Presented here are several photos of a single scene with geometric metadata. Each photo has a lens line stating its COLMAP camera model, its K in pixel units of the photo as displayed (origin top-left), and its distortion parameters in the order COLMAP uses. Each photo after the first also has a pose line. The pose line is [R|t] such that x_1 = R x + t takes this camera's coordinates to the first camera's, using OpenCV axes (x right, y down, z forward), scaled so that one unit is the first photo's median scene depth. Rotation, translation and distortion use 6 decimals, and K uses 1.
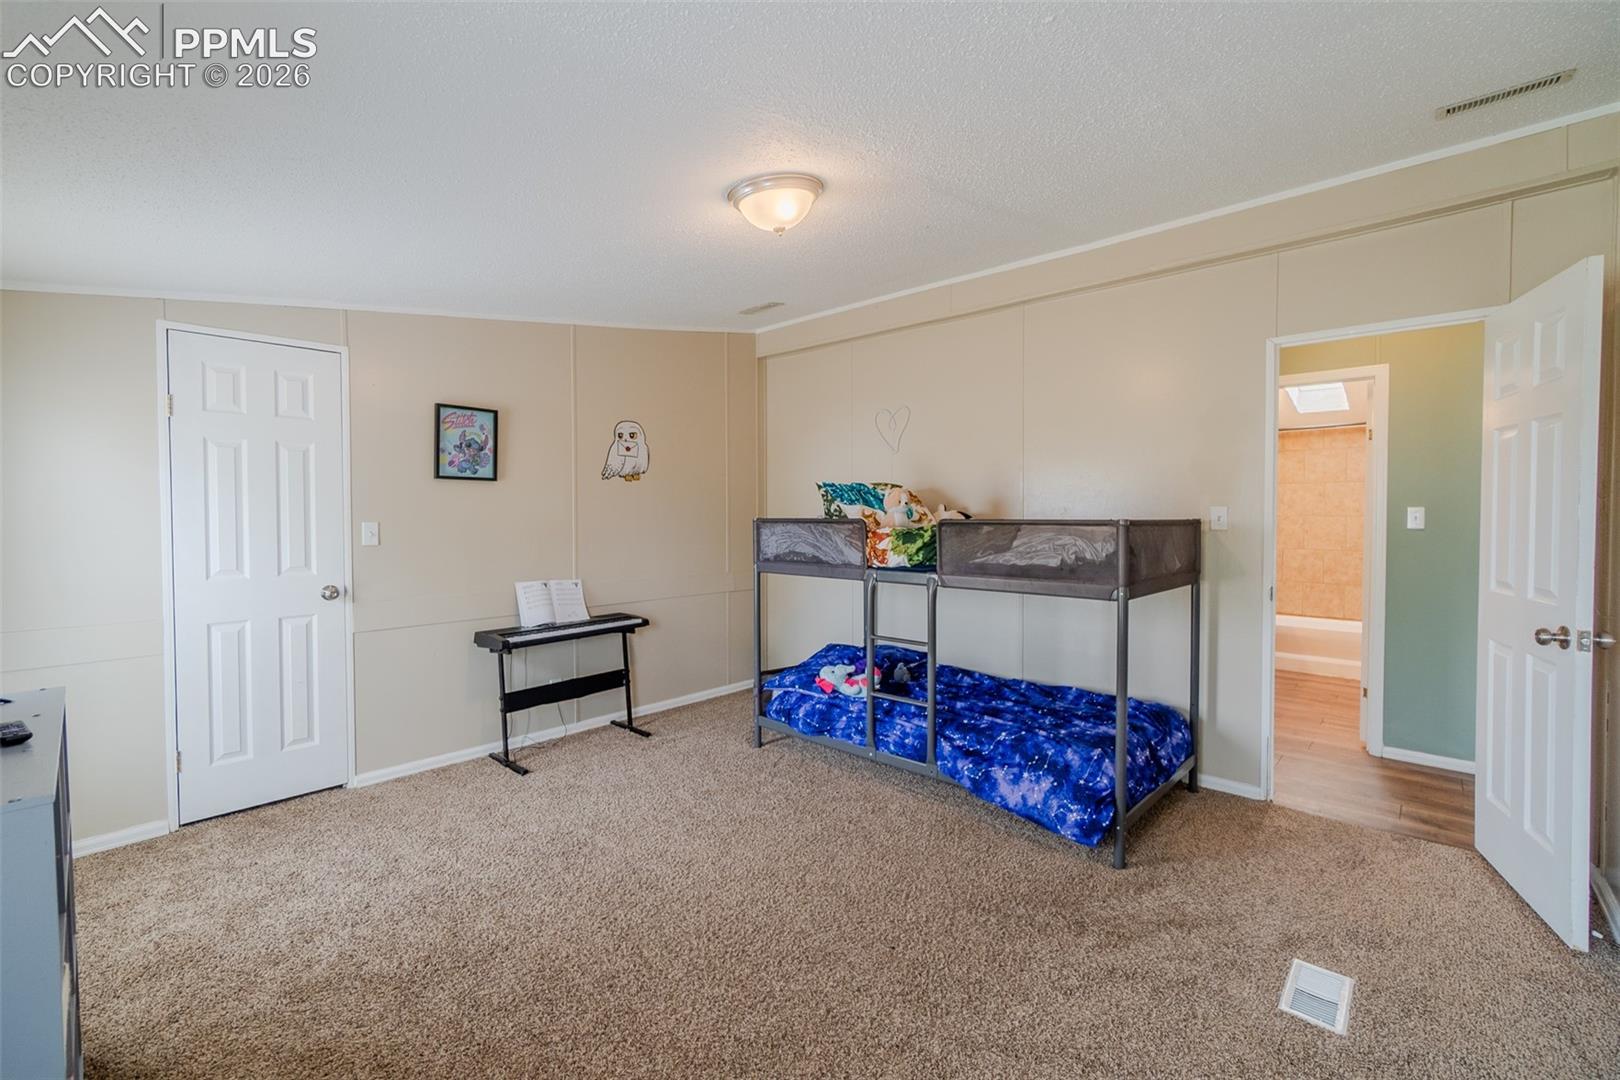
lens RADIAL K [[689.8, 0, 796.0], [0, 689.8, 531.7], [0, 0, 1]] dist [-0.003394, 0.001130]
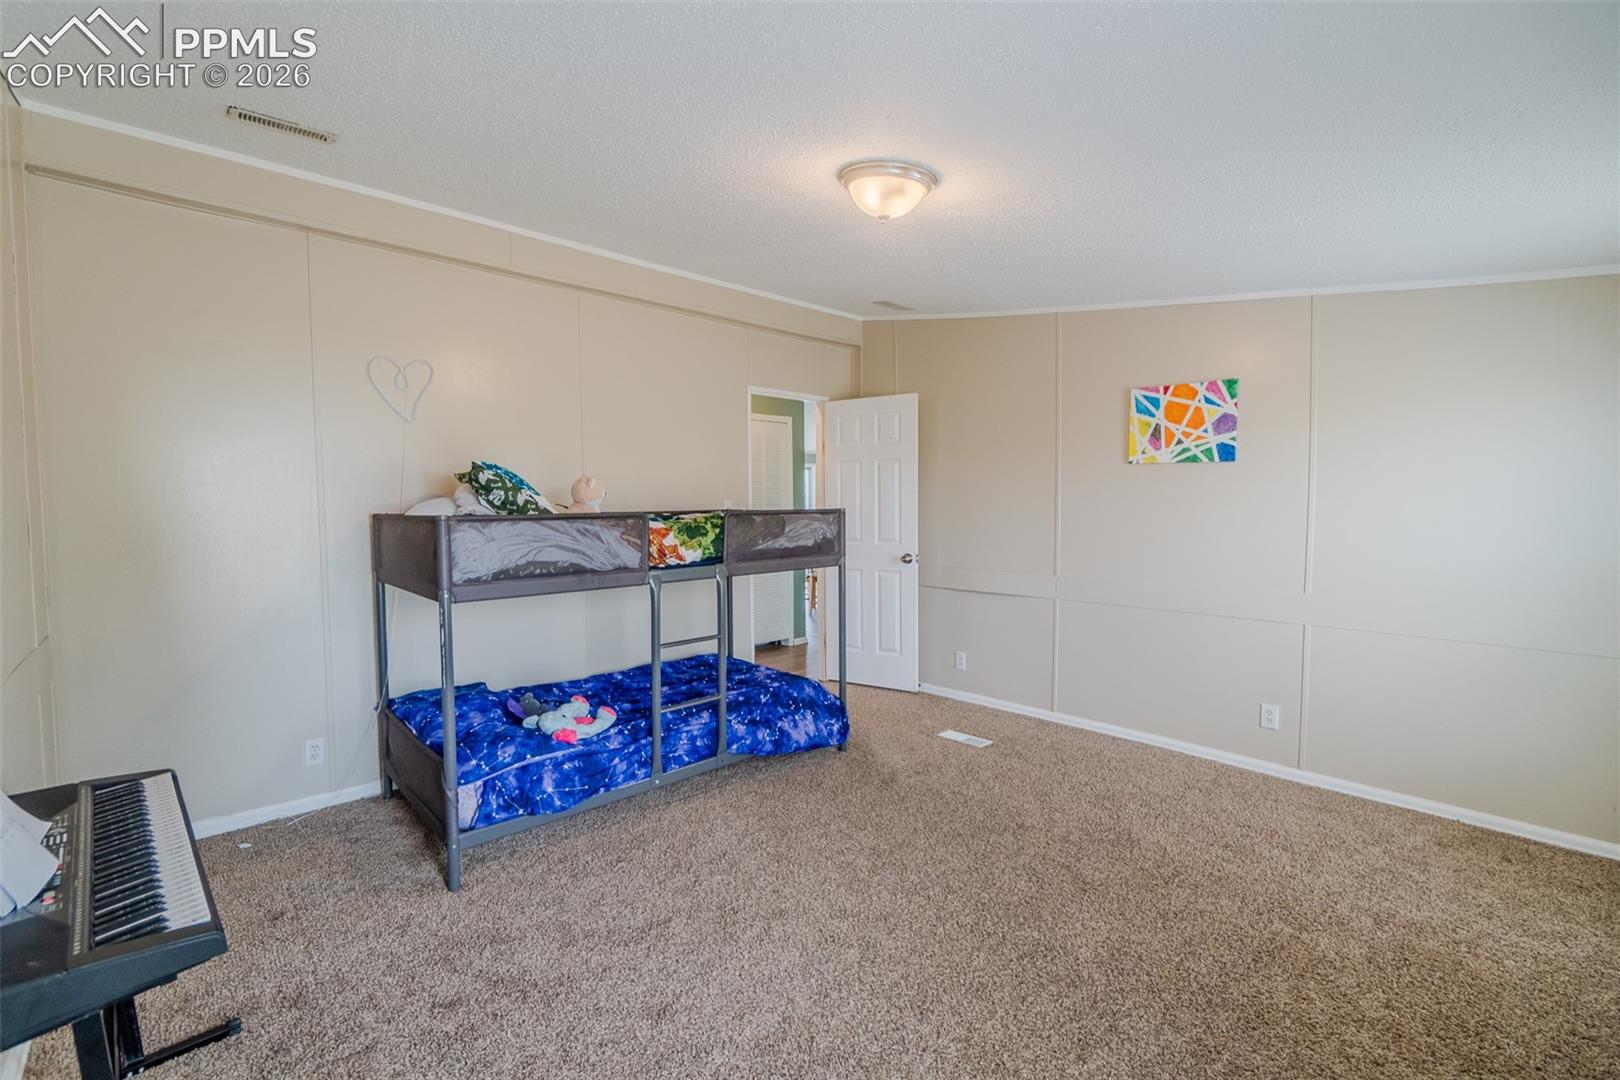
lens RADIAL K [[689.8, 0, 796.0], [0, 689.8, 531.7], [0, 0, 1]] dist [-0.003394, 0.001130]
pose [[0.080359, -0.039202, 0.995995, -0.777696], [0.034739, 0.998729, 0.036507, -0.020223], [-0.996160, 0.031666, 0.081618, 0.788180]]
